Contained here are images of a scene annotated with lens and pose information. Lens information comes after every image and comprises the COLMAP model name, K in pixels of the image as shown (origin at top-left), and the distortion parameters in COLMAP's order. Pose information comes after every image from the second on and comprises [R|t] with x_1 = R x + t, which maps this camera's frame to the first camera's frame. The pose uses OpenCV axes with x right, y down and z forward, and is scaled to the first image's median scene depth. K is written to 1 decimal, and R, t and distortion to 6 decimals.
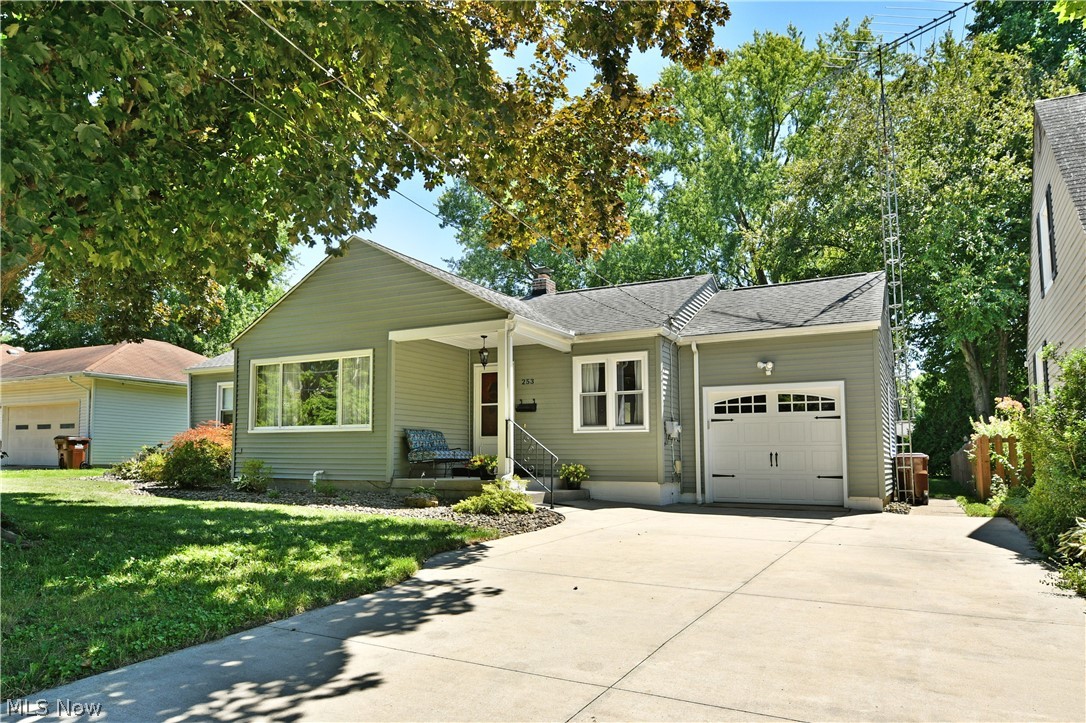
lens RADIAL K [[650.5, 0, 547.5], [0, 650.5, 366.5], [0, 0, 1]] dist [-0.011852, -0.006966]
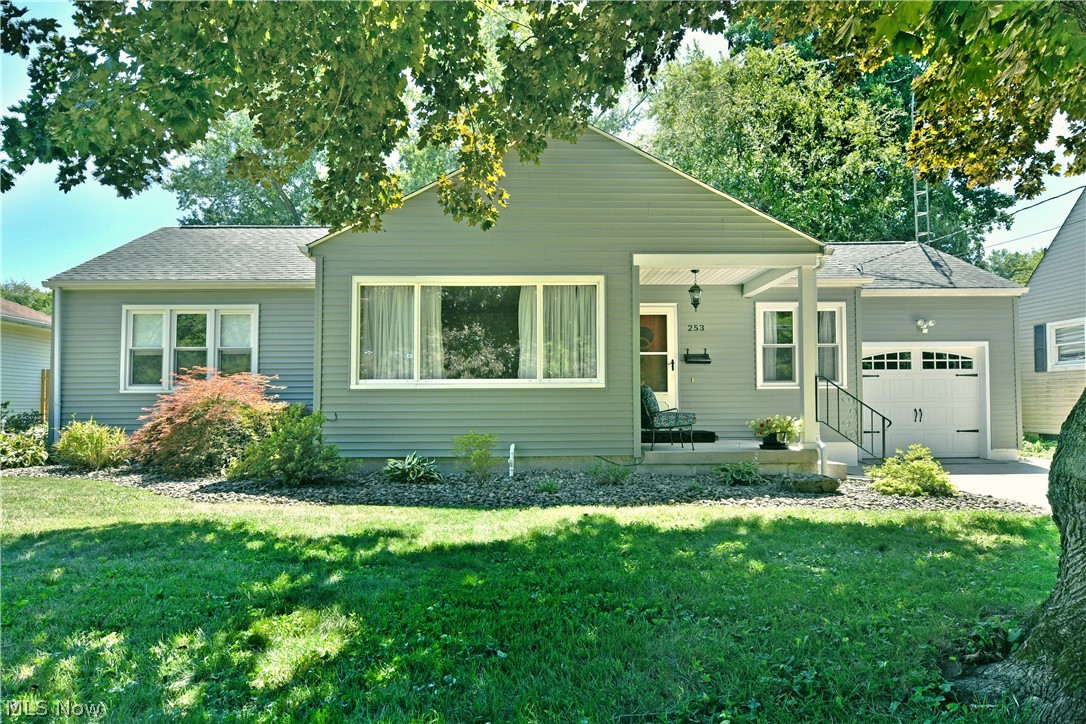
lens RADIAL K [[650.5, 0, 557.2], [0, 650.5, 360.6], [0, 0, 1]] dist [-0.011852, -0.006966]
pose [[0.888046, 0.020192, 0.459310, -0.606159], [-0.051650, 0.997092, 0.056027, 0.028256], [-0.456843, -0.073478, 0.886507, 0.345954]]
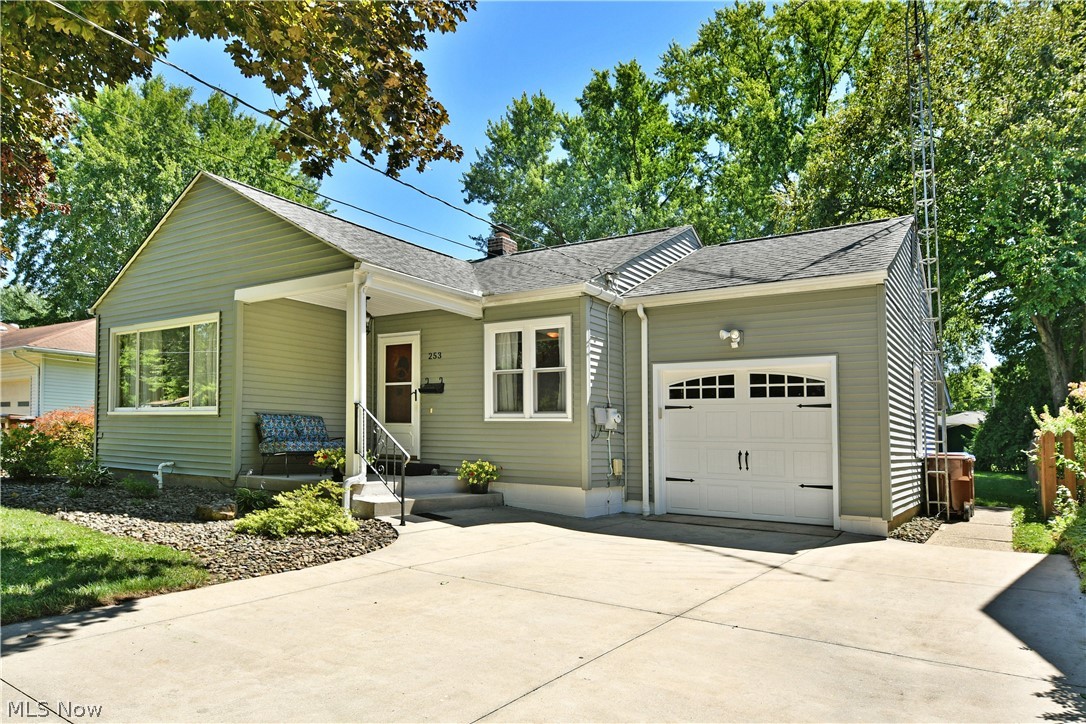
lens RADIAL K [[650.5, 0, 536.8], [0, 650.5, 362.4], [0, 0, 1]] dist [-0.011852, -0.006966]
pose [[0.995014, 0.006455, -0.099528, 0.179470], [-0.004541, 0.999801, 0.019451, 0.015618], [0.099634, -0.018902, 0.994845, 0.223697]]
